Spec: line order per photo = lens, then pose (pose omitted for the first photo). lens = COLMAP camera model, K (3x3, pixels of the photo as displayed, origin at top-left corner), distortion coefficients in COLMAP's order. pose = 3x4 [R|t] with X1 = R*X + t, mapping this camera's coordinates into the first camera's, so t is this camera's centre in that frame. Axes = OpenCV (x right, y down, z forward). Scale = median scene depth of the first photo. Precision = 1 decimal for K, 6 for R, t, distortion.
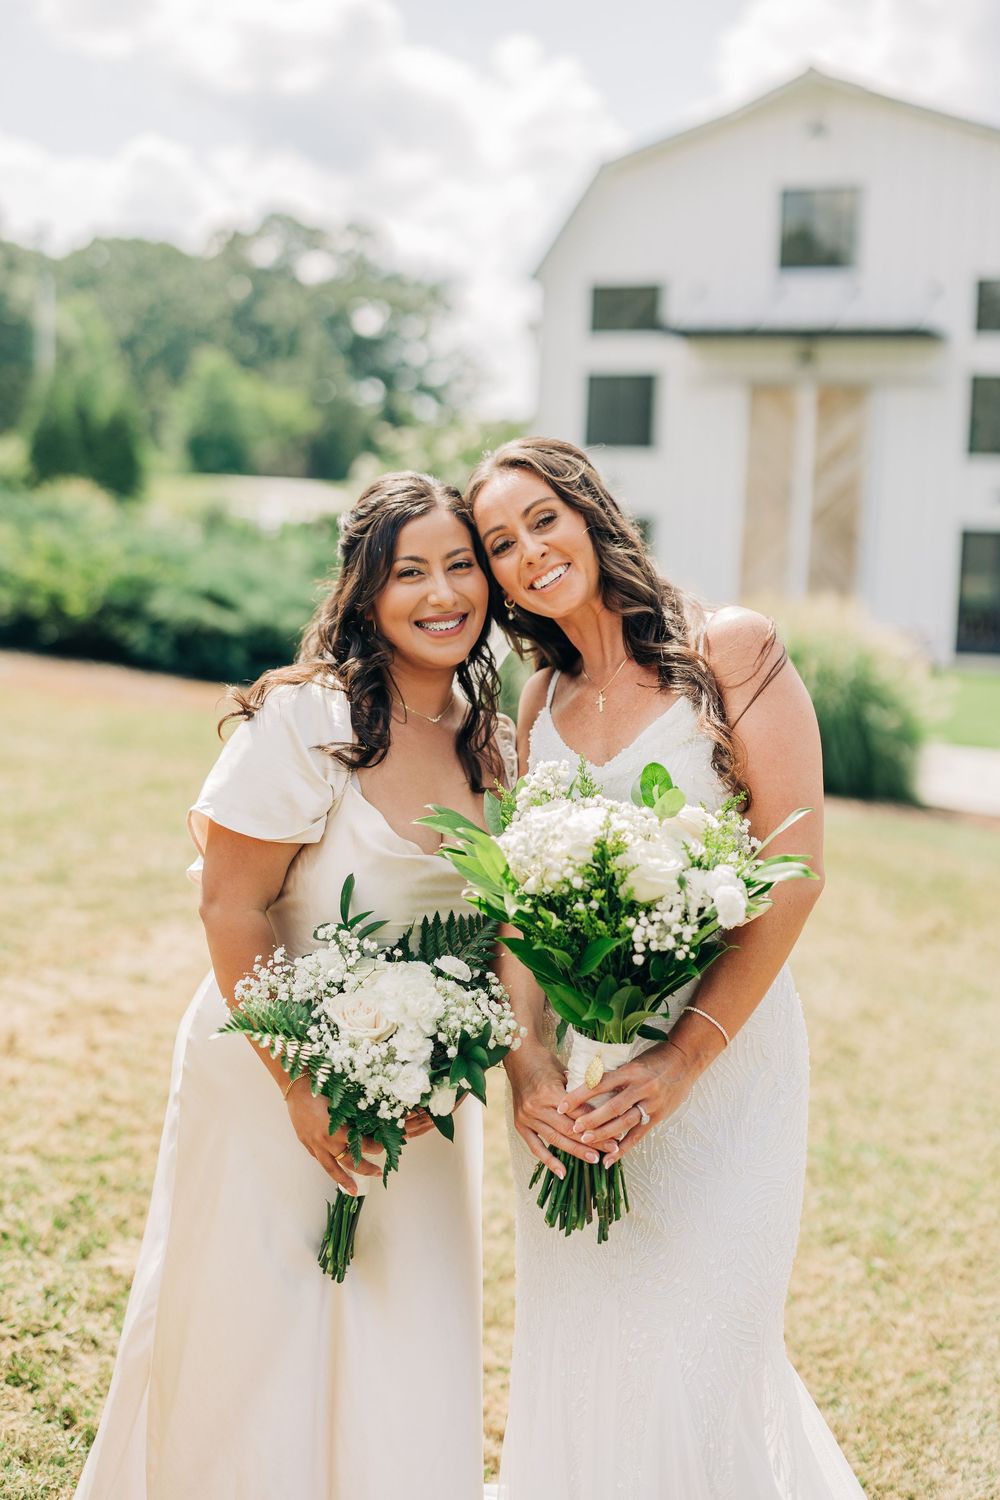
lens RADIAL K [[2193.6, 0, 500.0], [0, 2193.6, 750.0], [0, 0, 1]] dist [-0.011720, -0.028469]
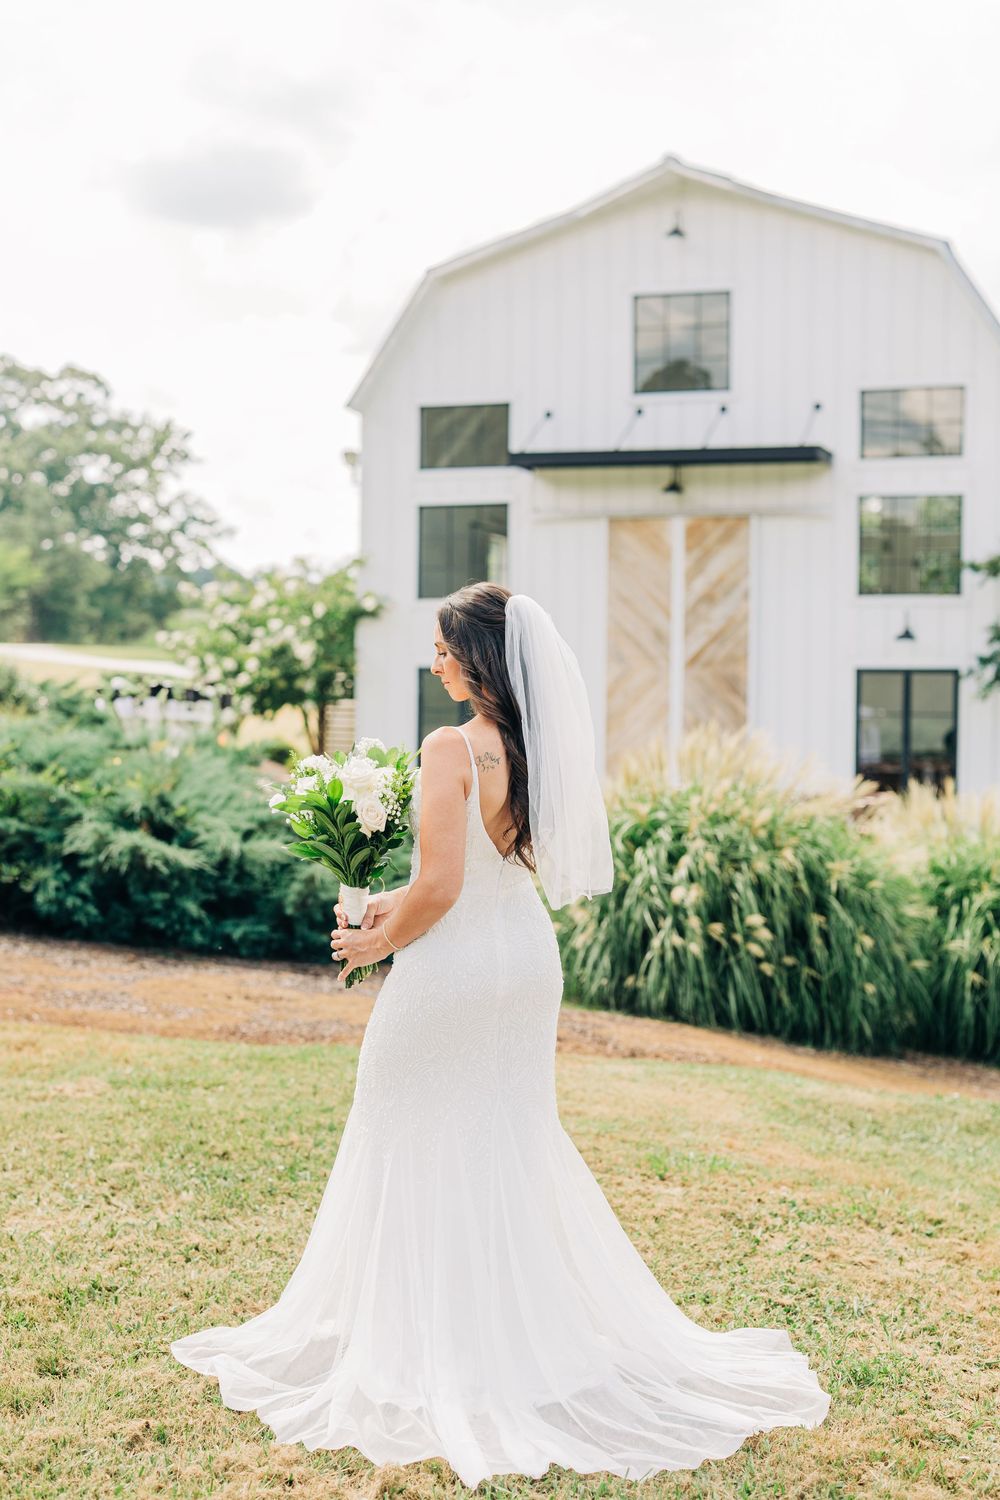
lens RADIAL K [[2175.4, 0, 500.0], [0, 2175.4, 750.0], [0, 0, 1]] dist [0.022460, -0.038342]
pose [[0.990209, -0.035500, 0.135001, -0.056814], [0.044336, 0.997027, -0.063016, -0.022063], [-0.132363, 0.068384, 0.988840, 0.158946]]
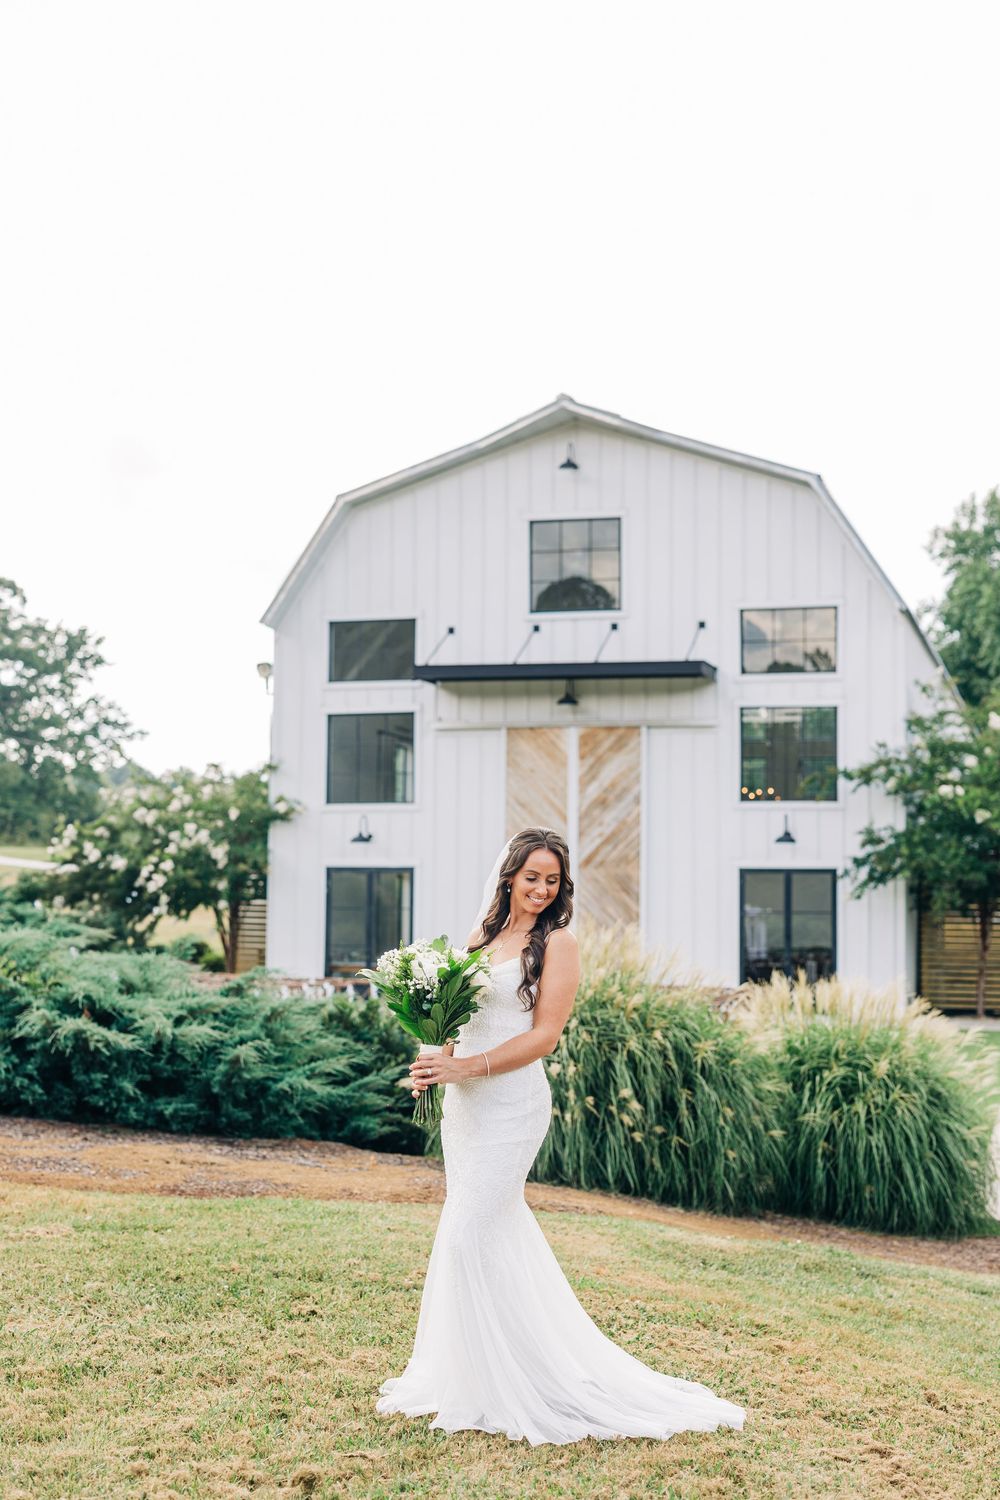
lens RADIAL K [[2138.0, 0, 512.1], [0, 2138.0, 756.2], [0, 0, 1]] dist [0.021048, 0.012514]
pose [[0.982133, -0.020277, 0.187091, -0.062199], [0.048840, 0.987577, -0.149350, -0.019094], [-0.181739, 0.155819, 0.970923, 0.121892]]
